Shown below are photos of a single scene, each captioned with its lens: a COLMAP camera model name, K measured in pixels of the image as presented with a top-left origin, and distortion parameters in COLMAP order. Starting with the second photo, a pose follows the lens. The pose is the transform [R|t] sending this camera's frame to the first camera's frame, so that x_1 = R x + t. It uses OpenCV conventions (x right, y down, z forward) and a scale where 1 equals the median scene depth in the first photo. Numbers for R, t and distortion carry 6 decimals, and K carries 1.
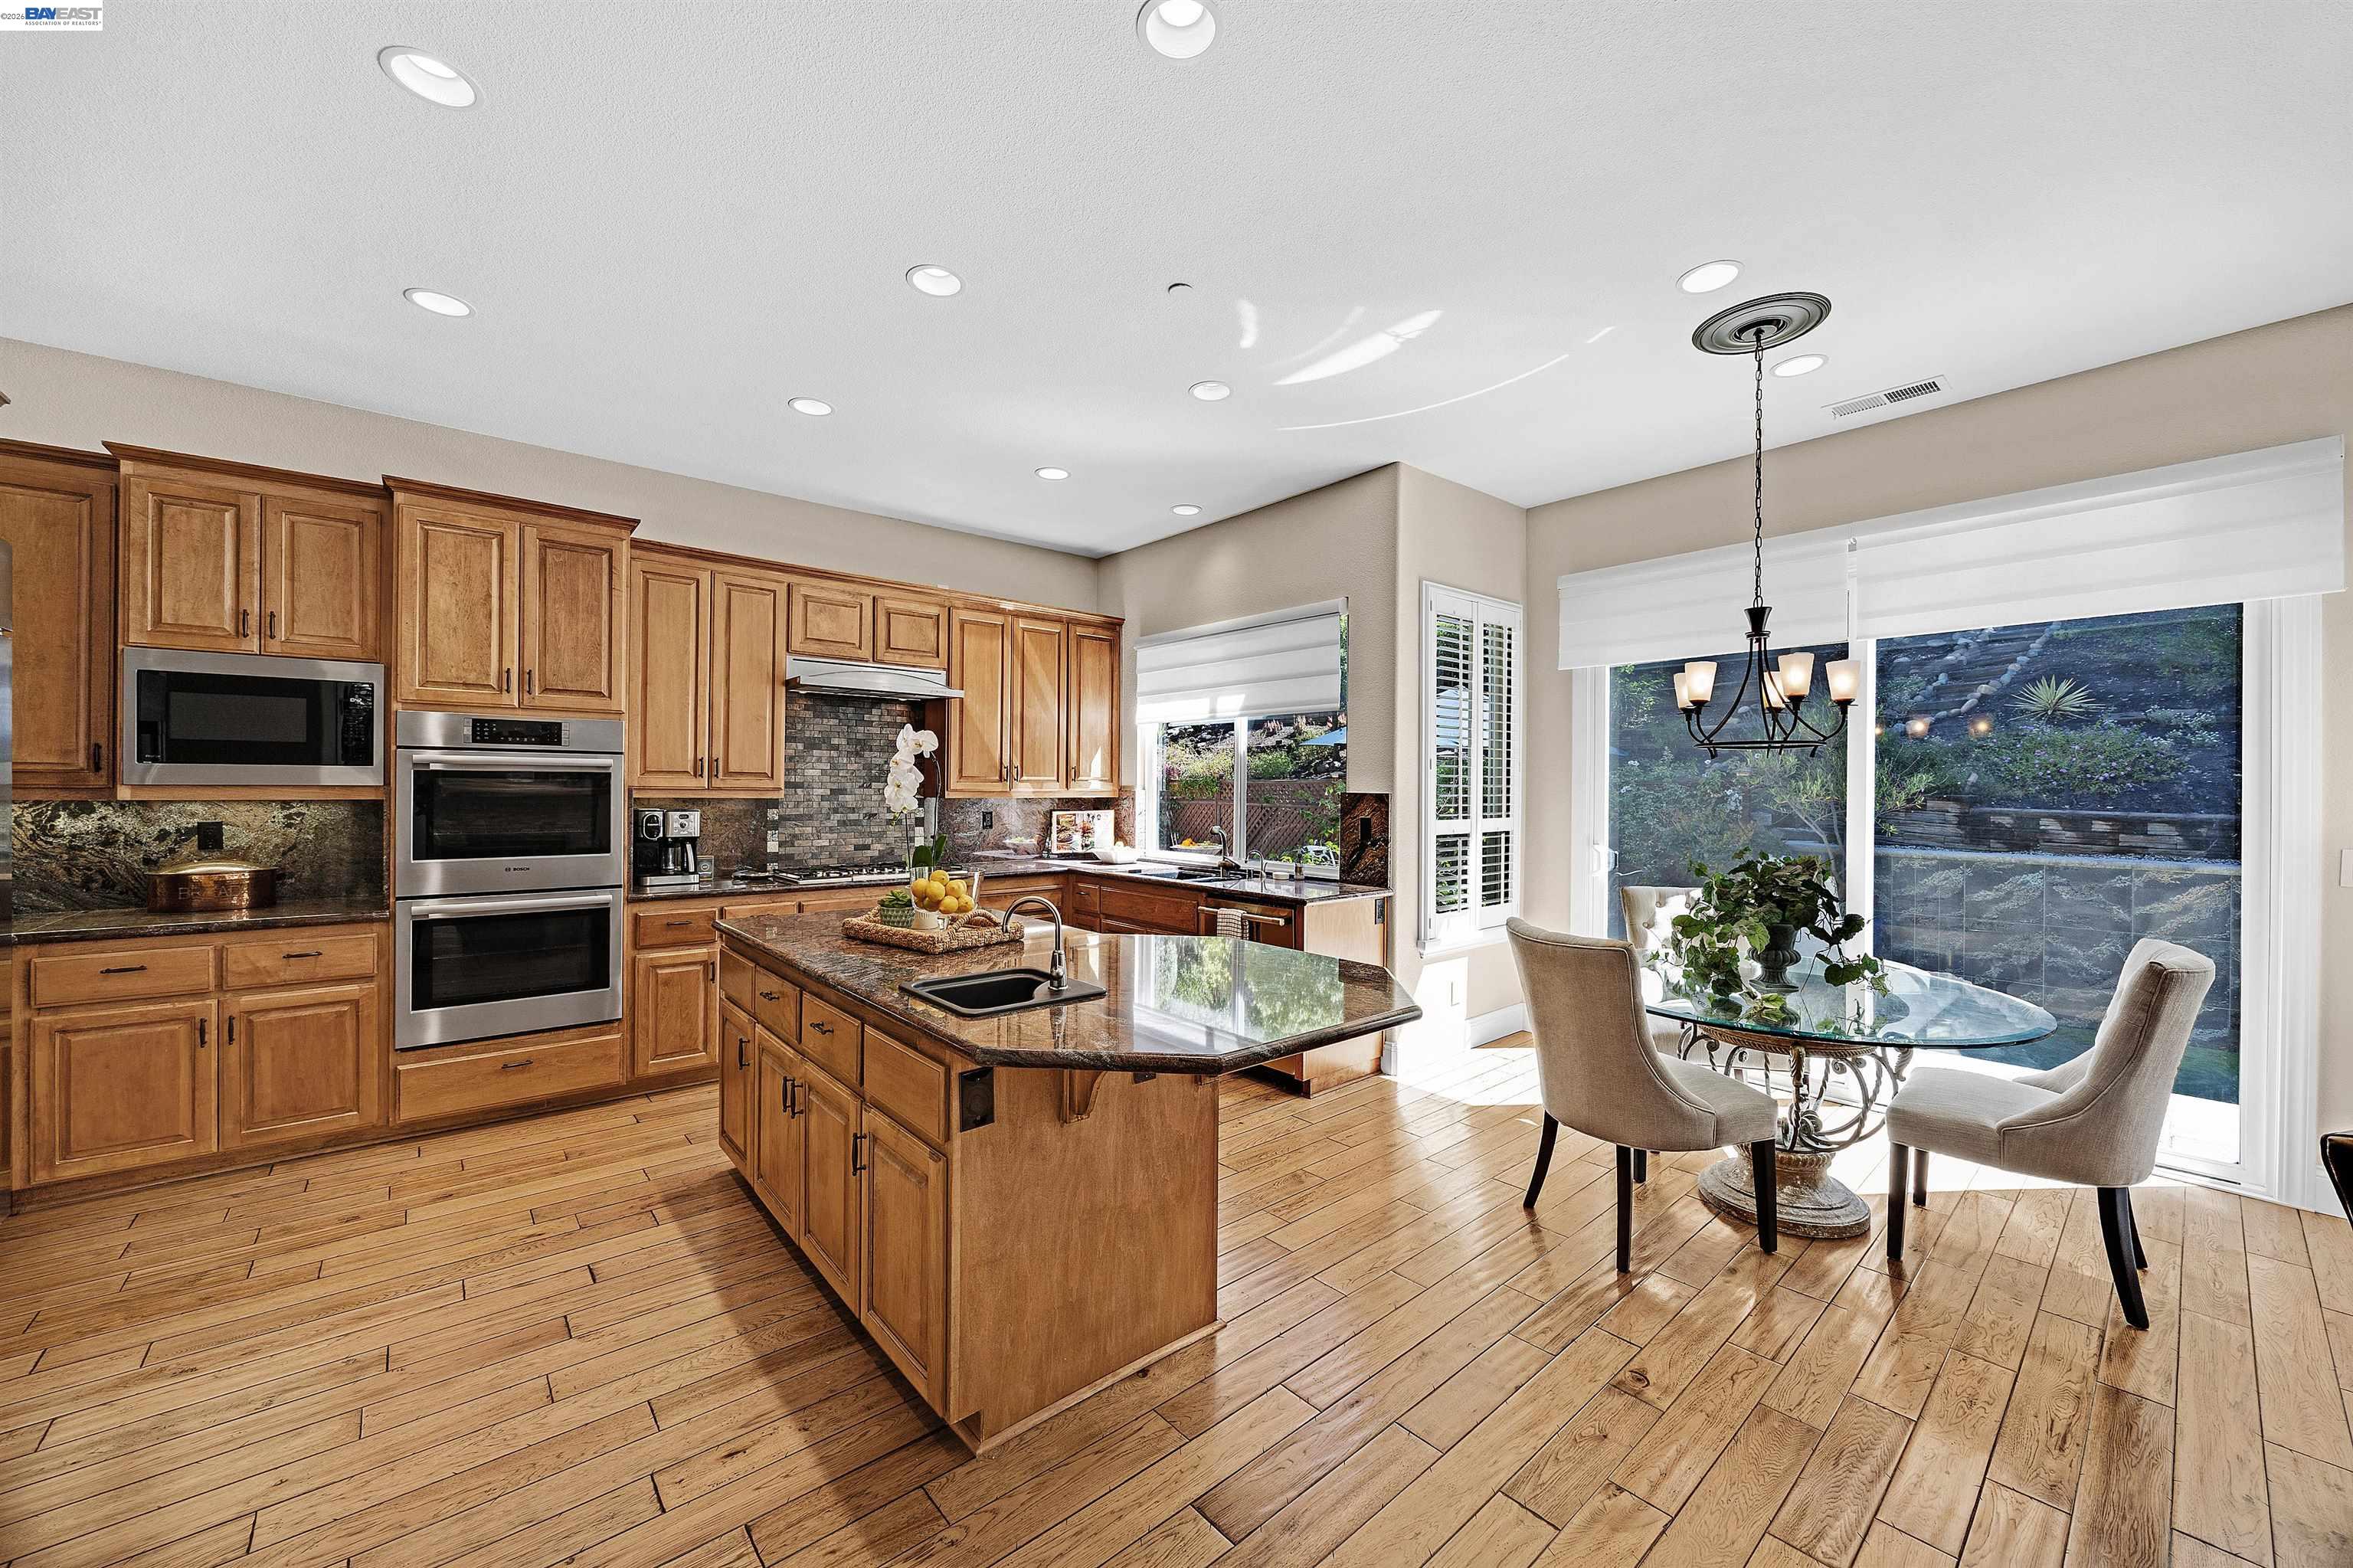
lens RADIAL K [[914.1, 0, 1180.4], [0, 914.1, 789.2], [0, 0, 1]] dist [-0.001512, -0.000263]
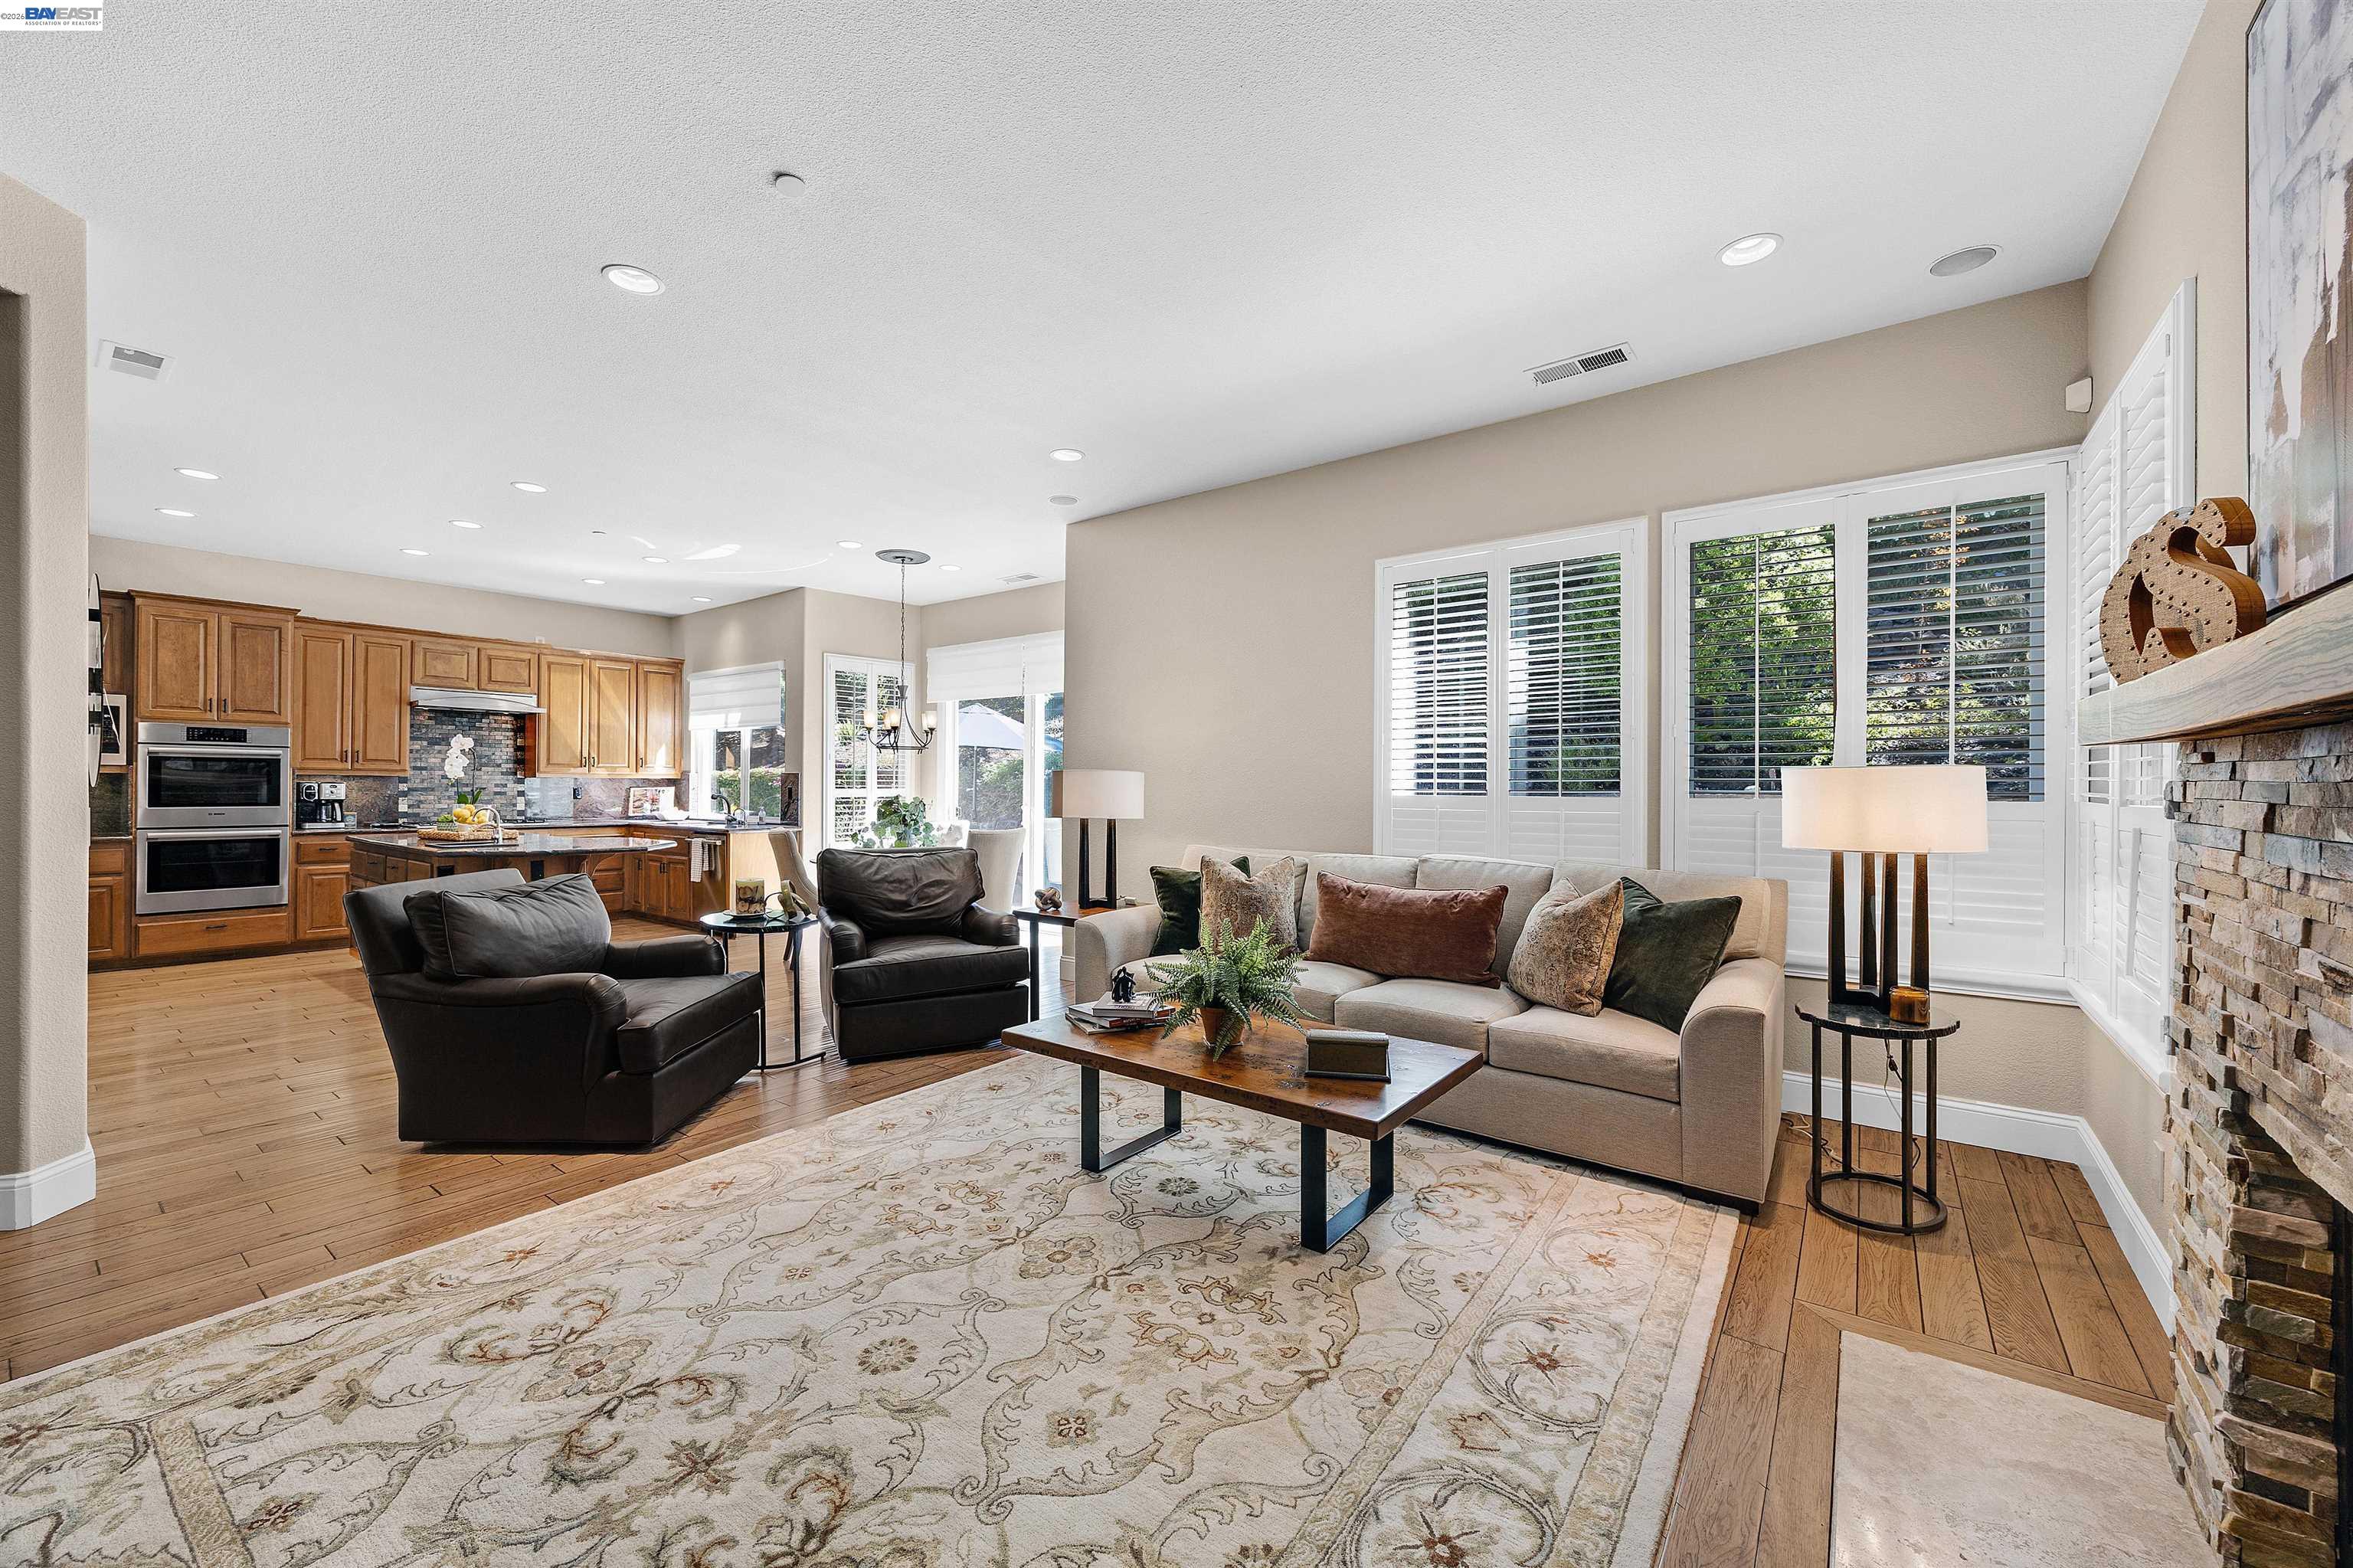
lens RADIAL K [[914.1, 0, 1169.4], [0, 914.1, 782.5], [0, 0, 1]] dist [-0.001512, -0.000263]
pose [[0.976474, -0.000864, 0.215635, 0.549109], [0.001651, 0.999993, -0.003472, 0.030691], [-0.215630, 0.003747, 0.976468, -0.890699]]
